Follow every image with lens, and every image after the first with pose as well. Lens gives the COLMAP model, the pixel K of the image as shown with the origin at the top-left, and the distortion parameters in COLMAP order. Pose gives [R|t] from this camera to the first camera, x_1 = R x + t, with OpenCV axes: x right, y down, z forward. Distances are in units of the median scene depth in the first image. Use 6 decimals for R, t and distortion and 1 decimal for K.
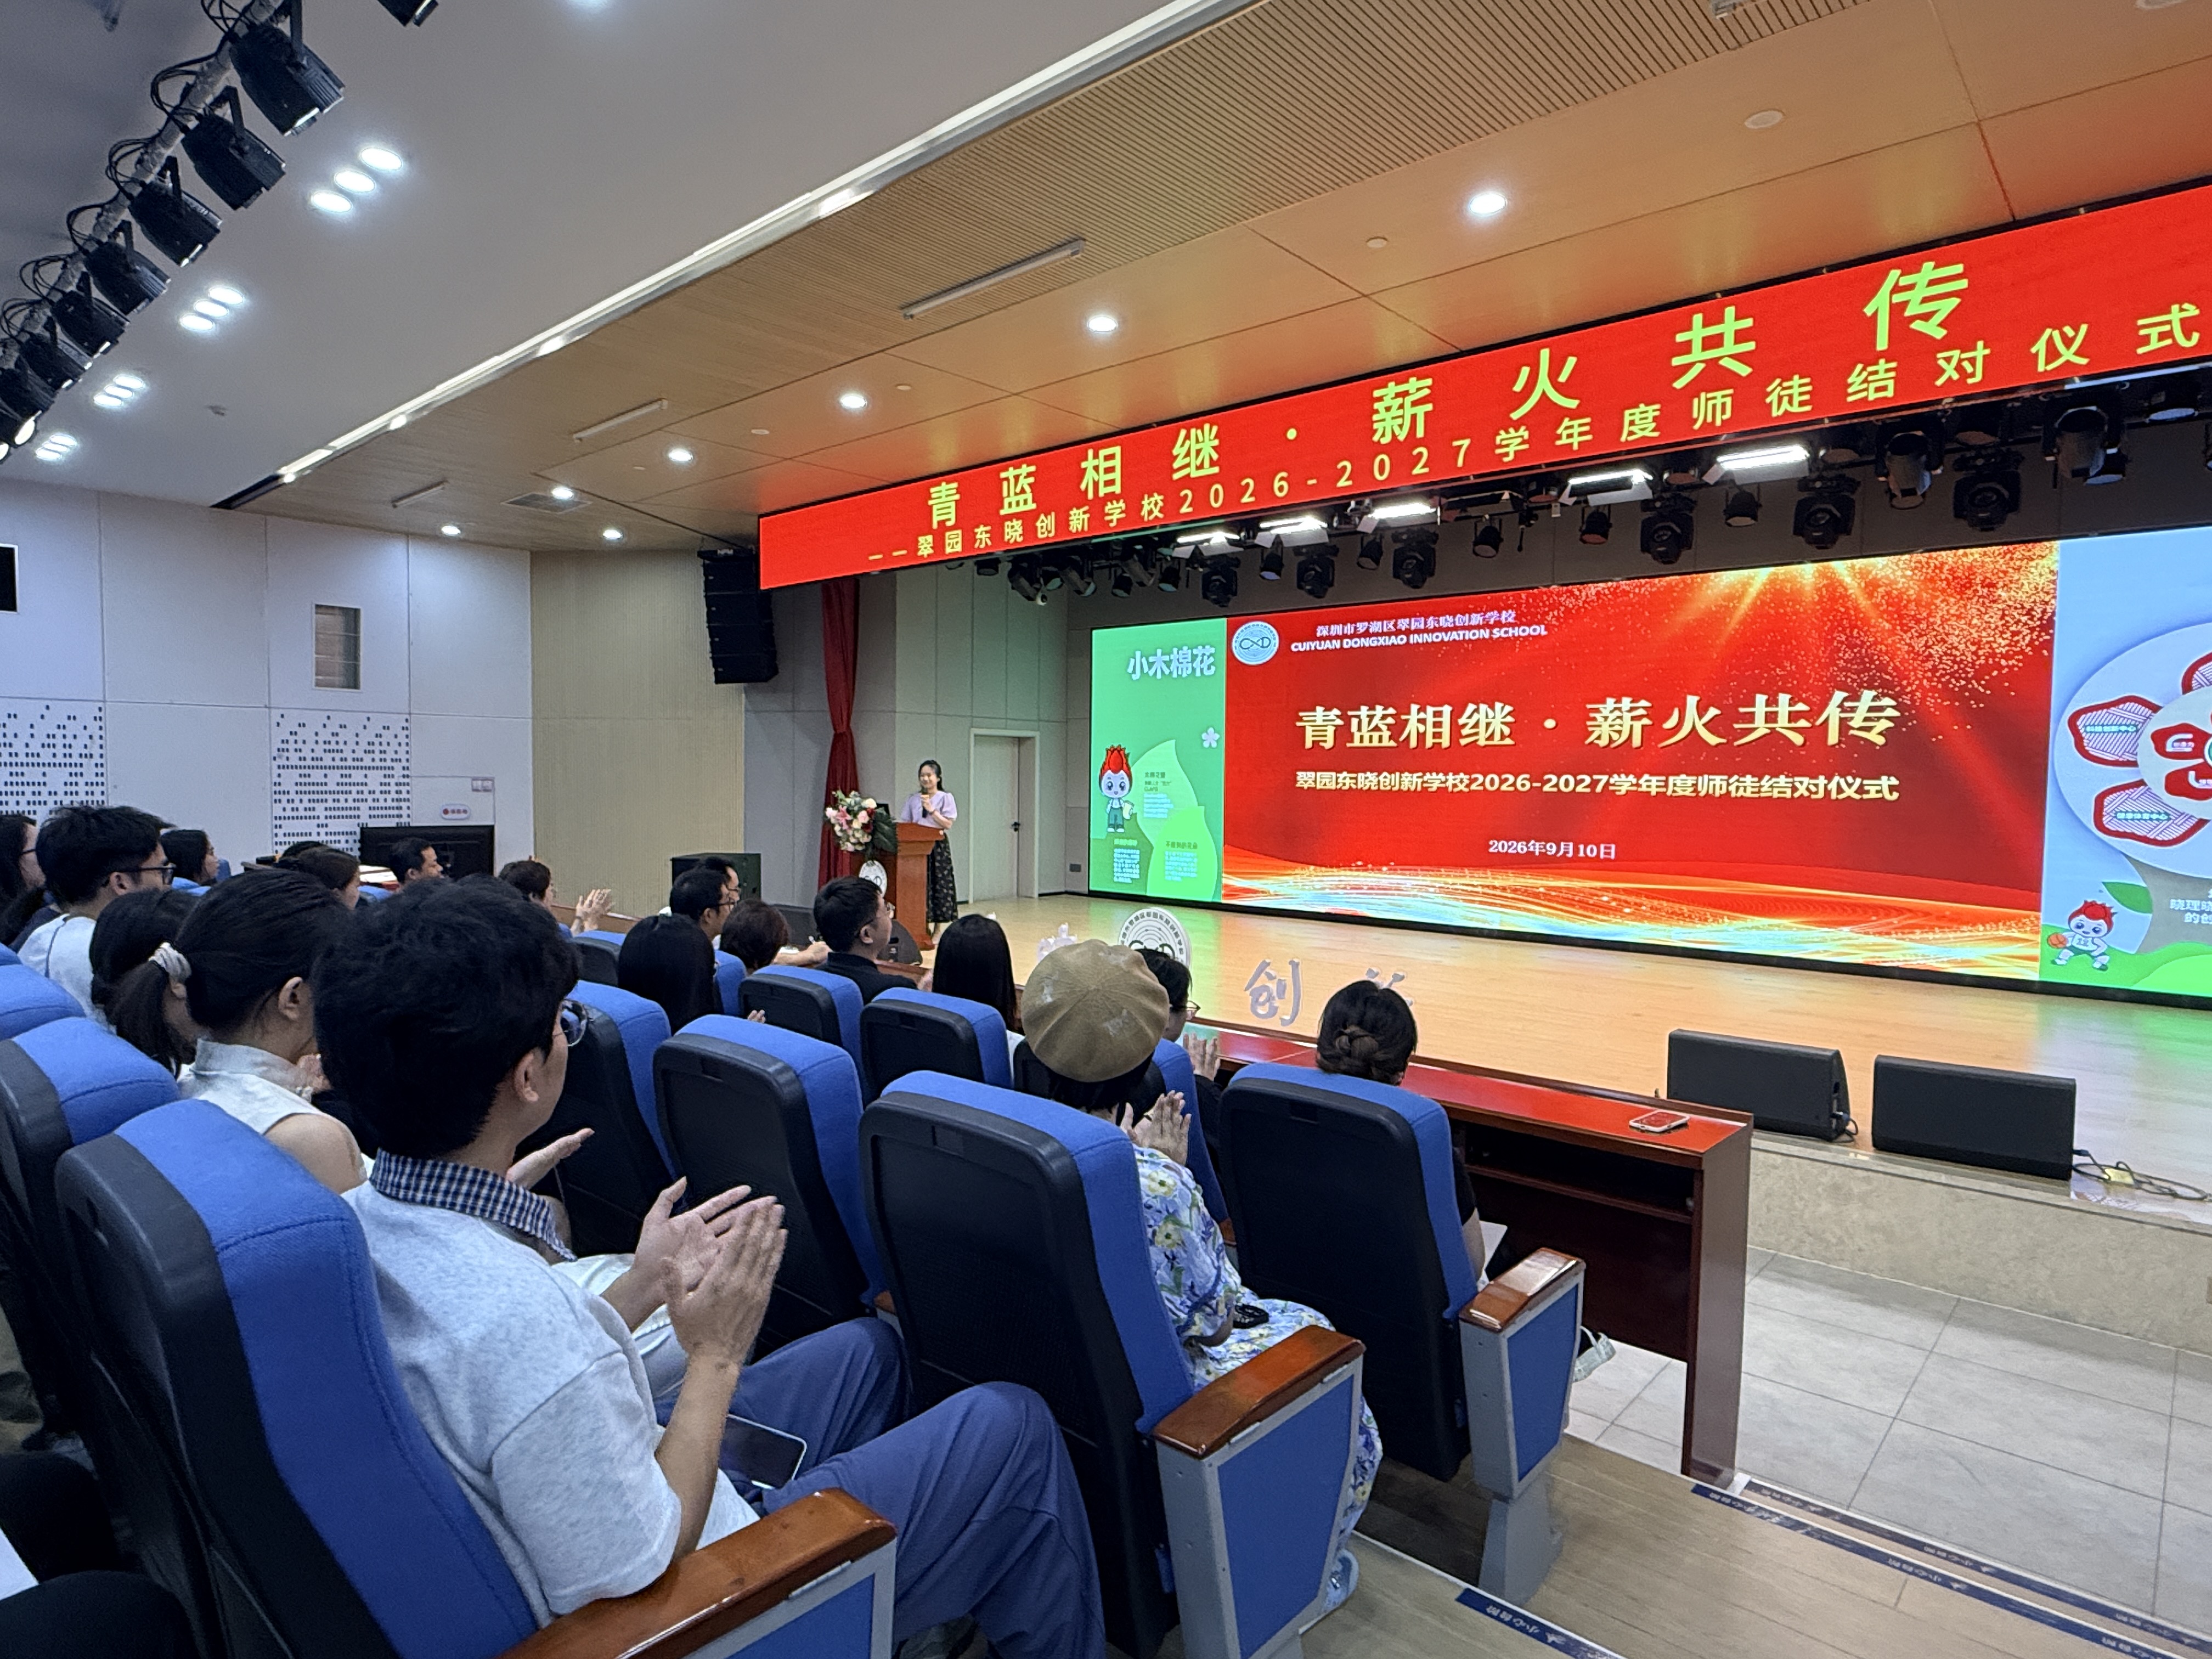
lens RADIAL K [[1232.3, 0, 1102.8], [0, 1232.3, 842.5], [0, 0, 1]] dist [-0.000732, -0.000928]
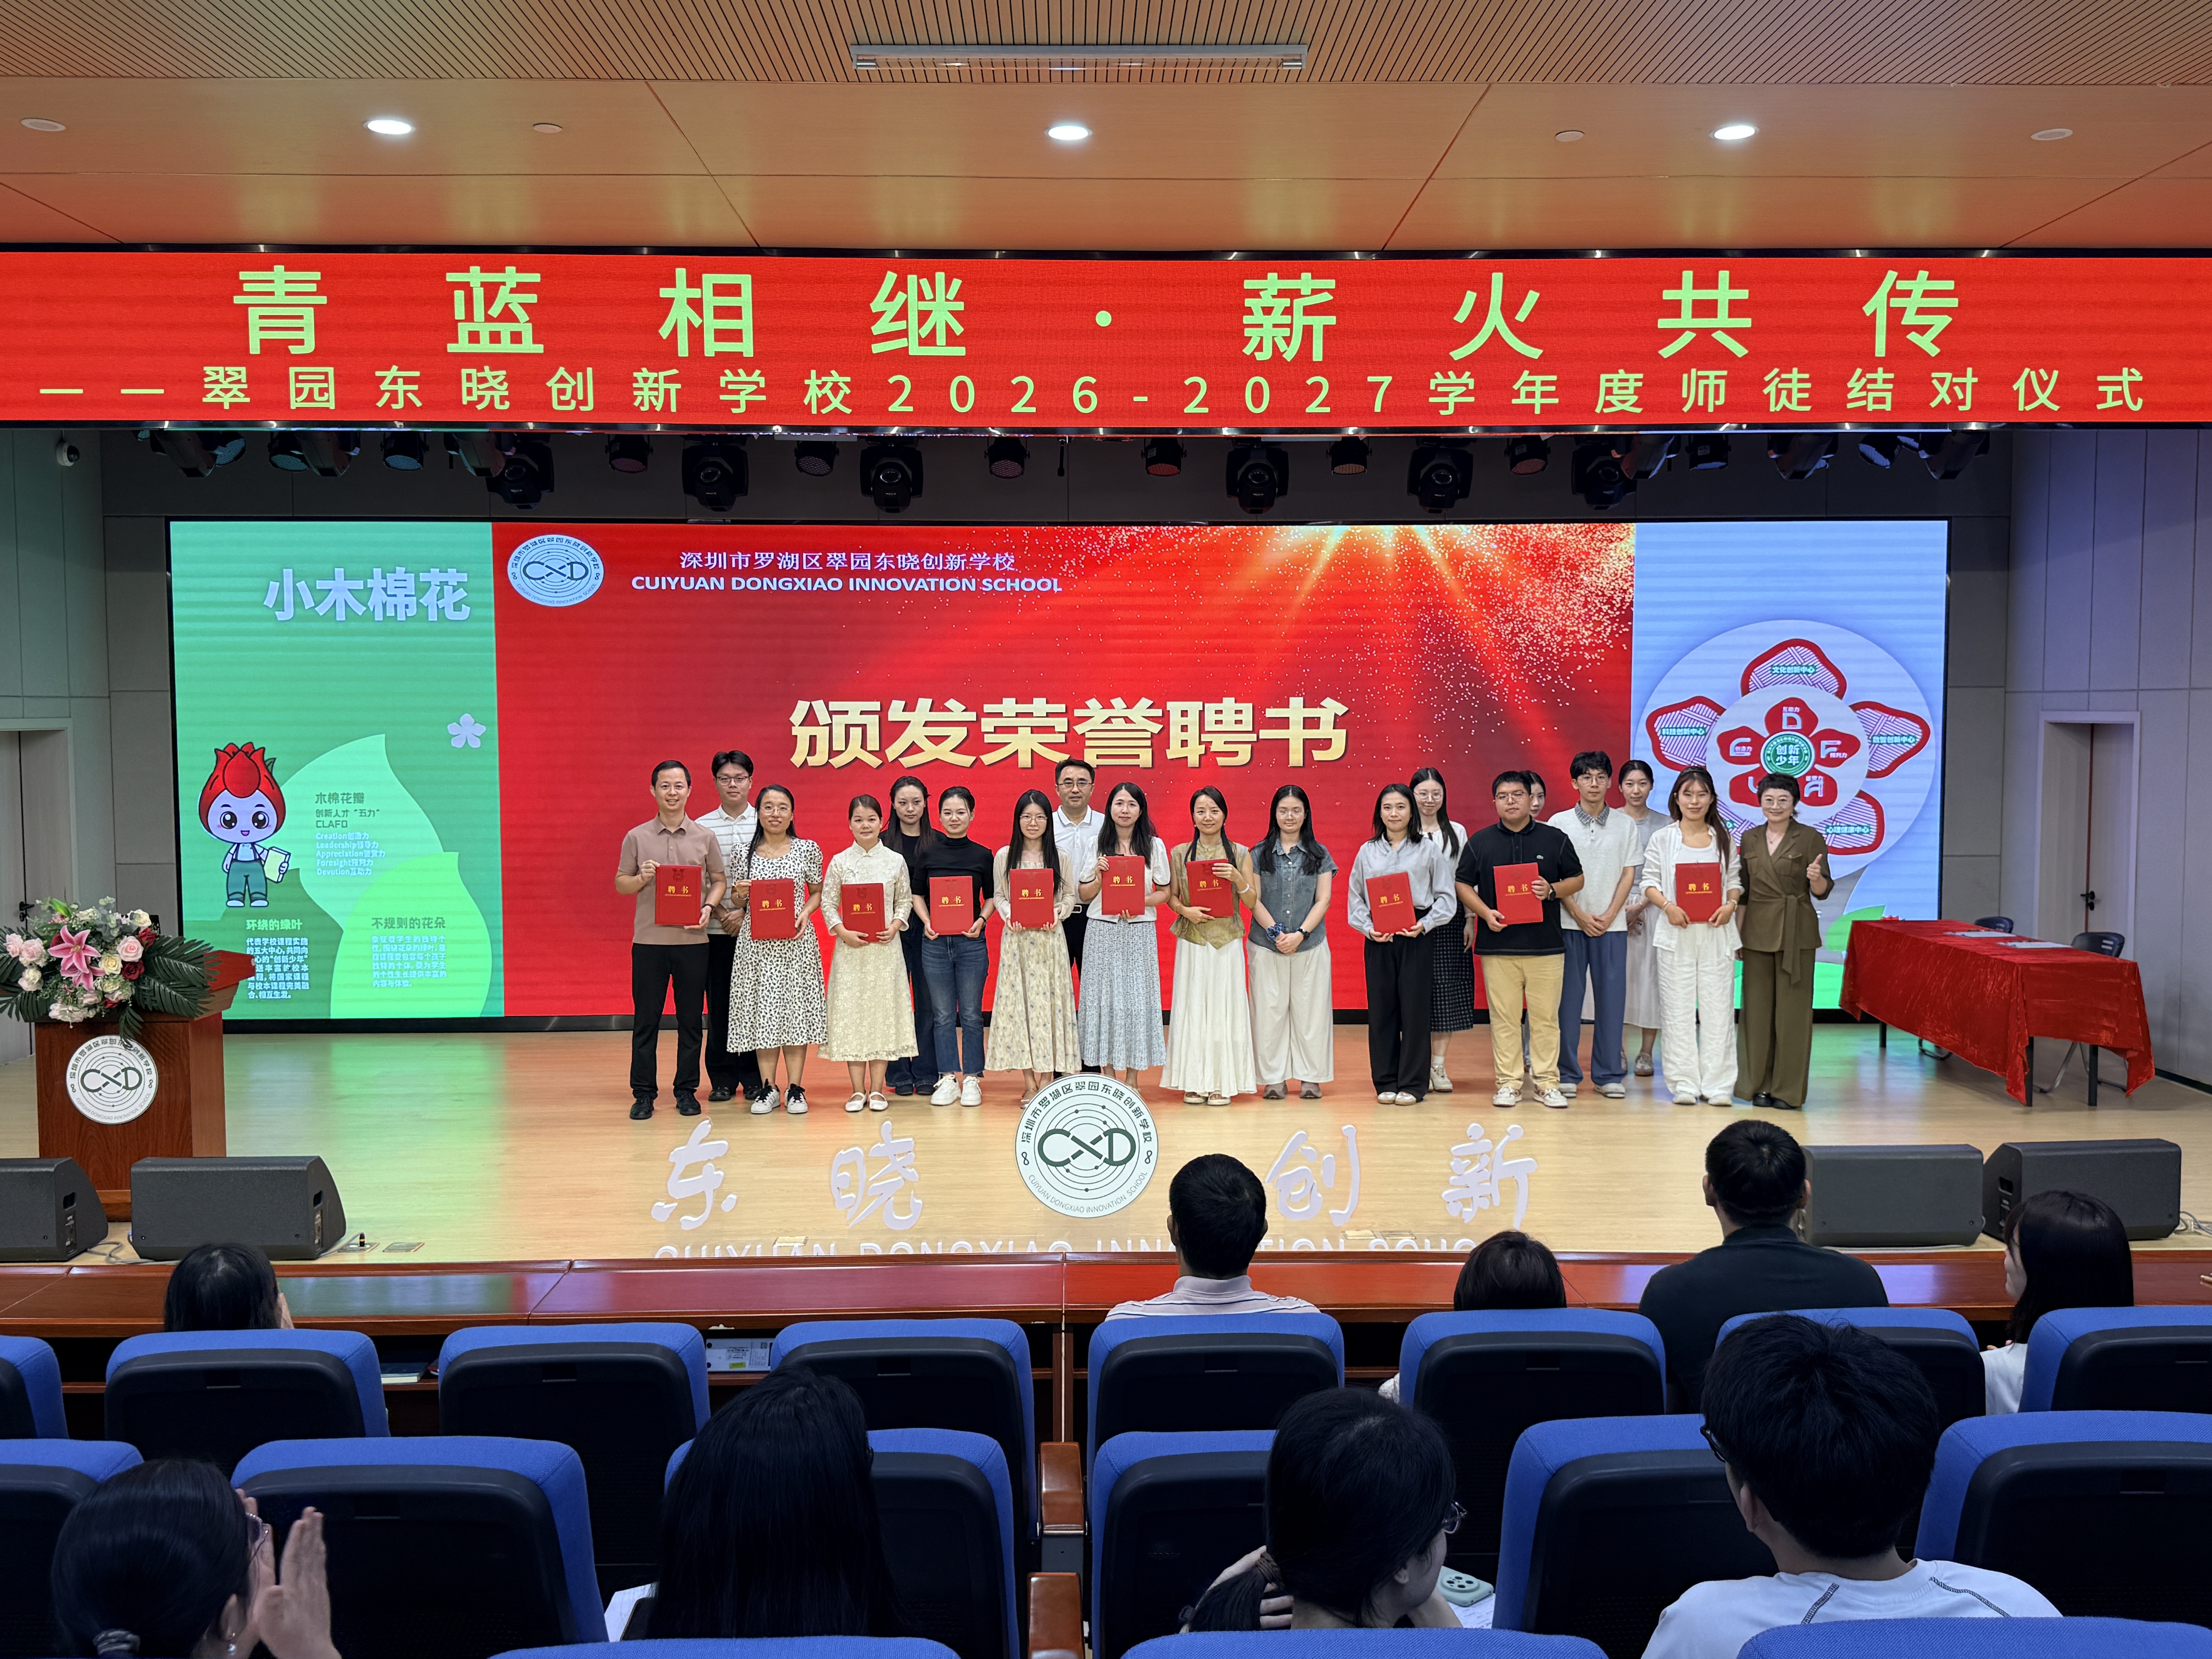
lens RADIAL K [[1940.4, 0, 1117.9], [0, 1940.4, 850.2], [0, 0, 1]] dist [0.156759, -0.324452]
pose [[0.730246, -0.060679, 0.680484, -0.483933], [0.048882, 0.998136, 0.036547, -0.075518], [-0.681433, 0.006575, 0.731851, 0.204164]]
